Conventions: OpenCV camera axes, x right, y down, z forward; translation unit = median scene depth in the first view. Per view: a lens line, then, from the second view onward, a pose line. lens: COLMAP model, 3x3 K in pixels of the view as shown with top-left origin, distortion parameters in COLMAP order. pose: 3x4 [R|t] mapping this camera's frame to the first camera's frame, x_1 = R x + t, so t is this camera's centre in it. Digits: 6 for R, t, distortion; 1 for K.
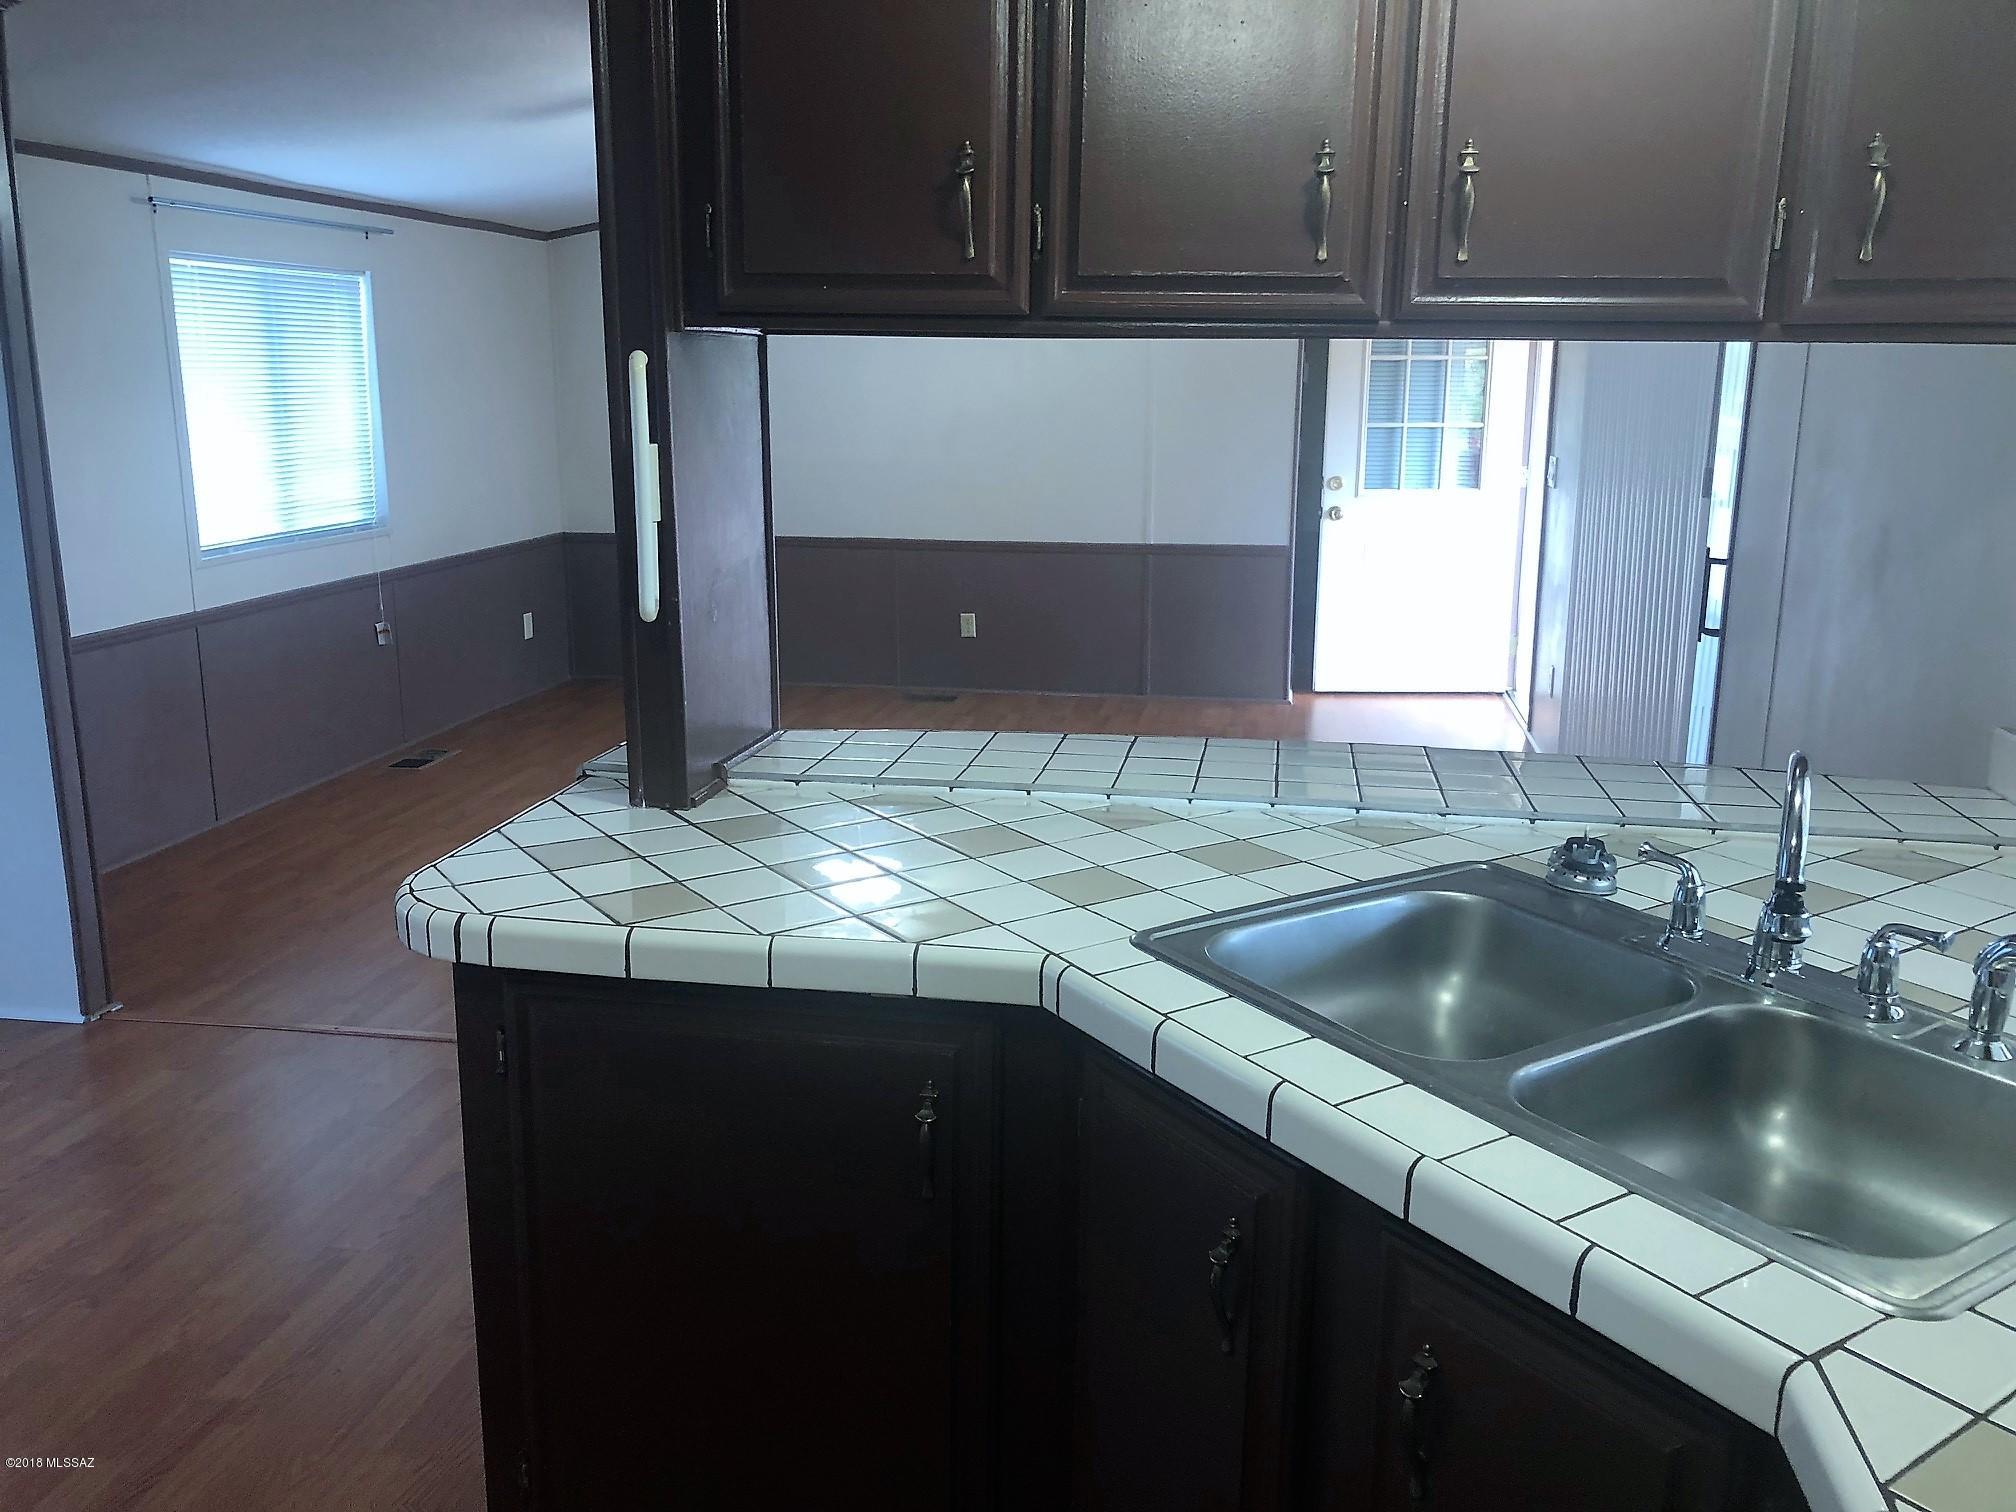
lens RADIAL K [[1654.4, 0, 1000.7], [0, 1654.4, 726.9], [0, 0, 1]] dist [0.032518, -0.028876]
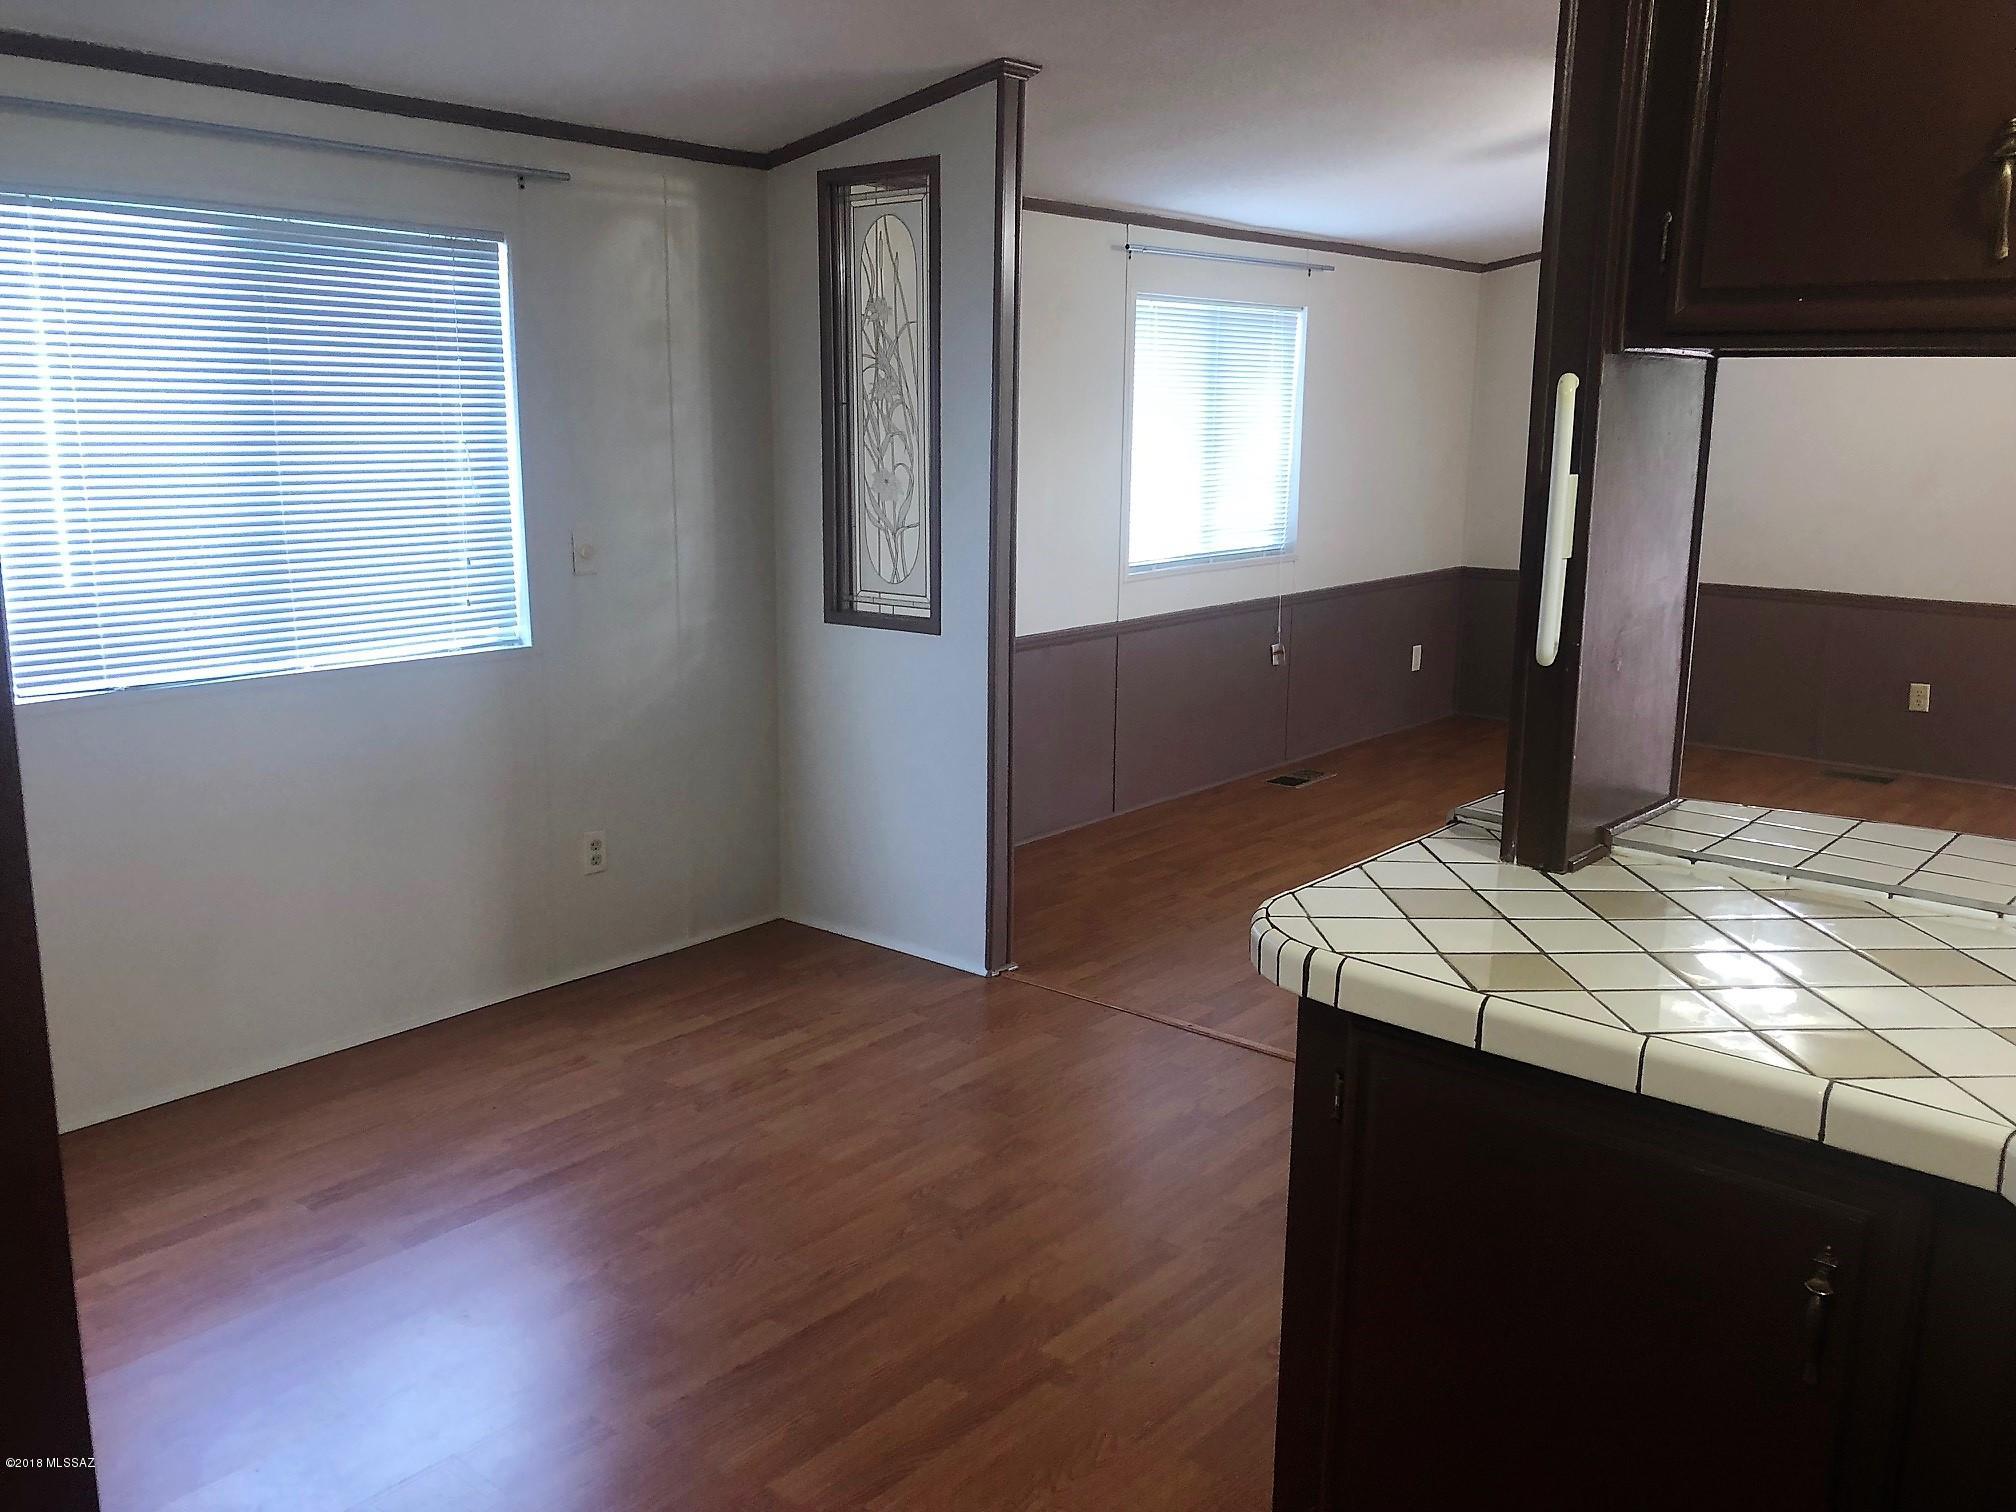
lens RADIAL K [[1654.4, 0, 1003.0], [0, 1654.4, 740.0], [0, 0, 1]] dist [0.032518, -0.028876]
pose [[0.863715, 0.107091, -0.492471, -0.010990], [-0.113262, 0.993413, 0.017382, -0.004008], [0.491089, 0.040765, 0.870155, 0.041593]]
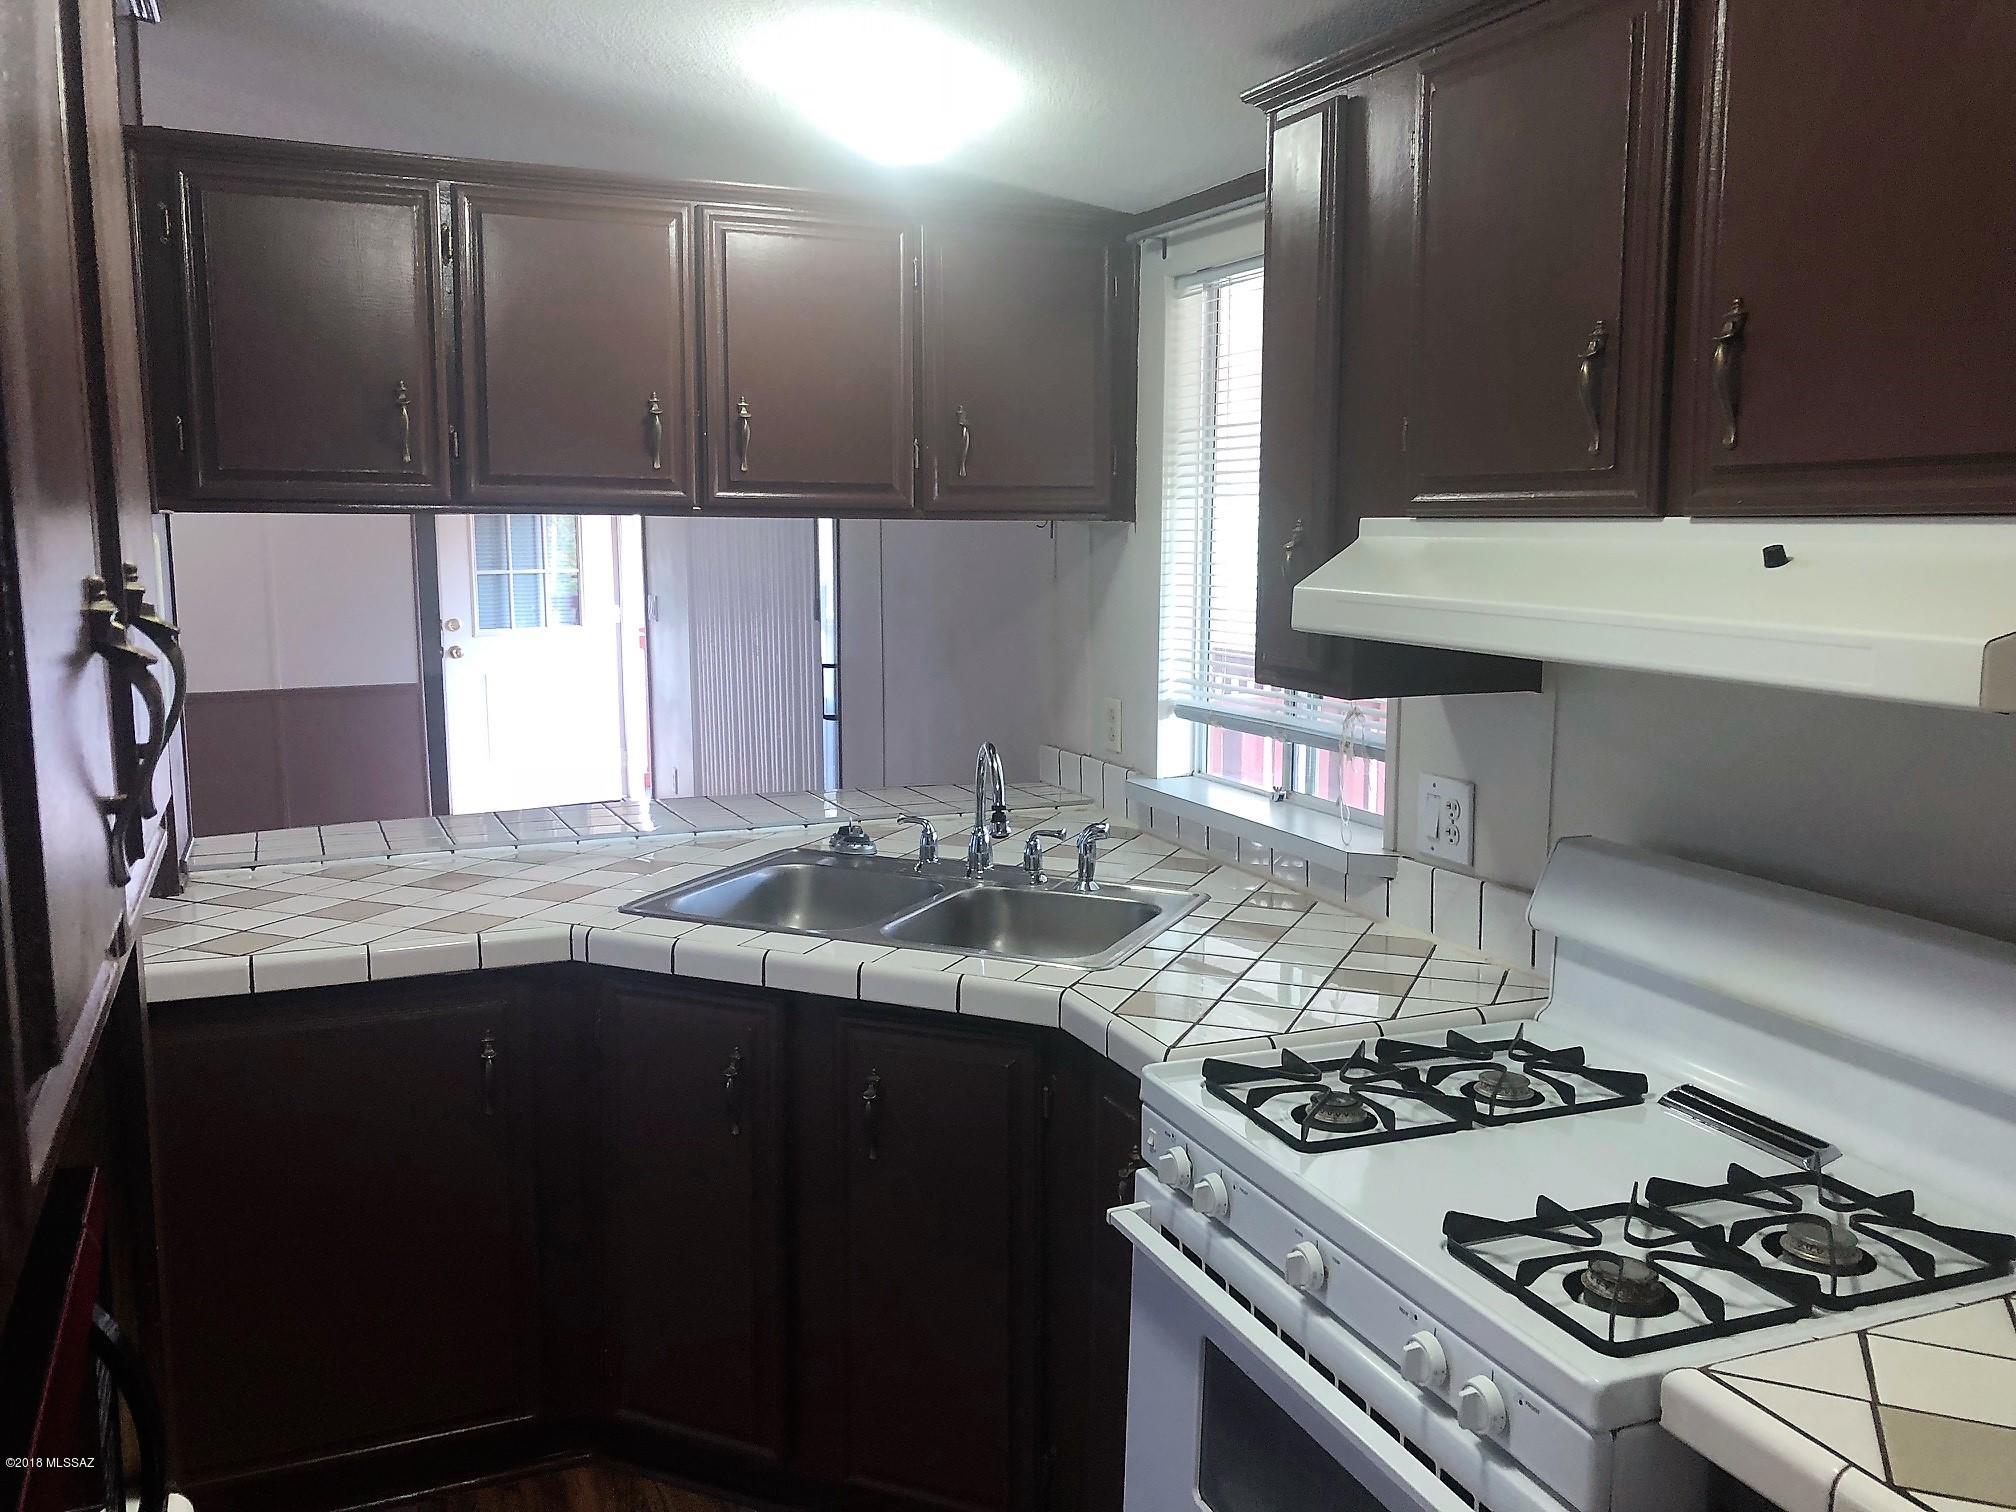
lens RADIAL K [[1654.4, 0, 1008.5], [0, 1654.4, 743.9], [0, 0, 1]] dist [0.032518, -0.028876]
pose [[0.832175, -0.079976, 0.548716, -0.299415], [0.120688, 0.991945, -0.038455, 0.052398], [-0.541221, 0.098225, 0.835124, -0.324561]]
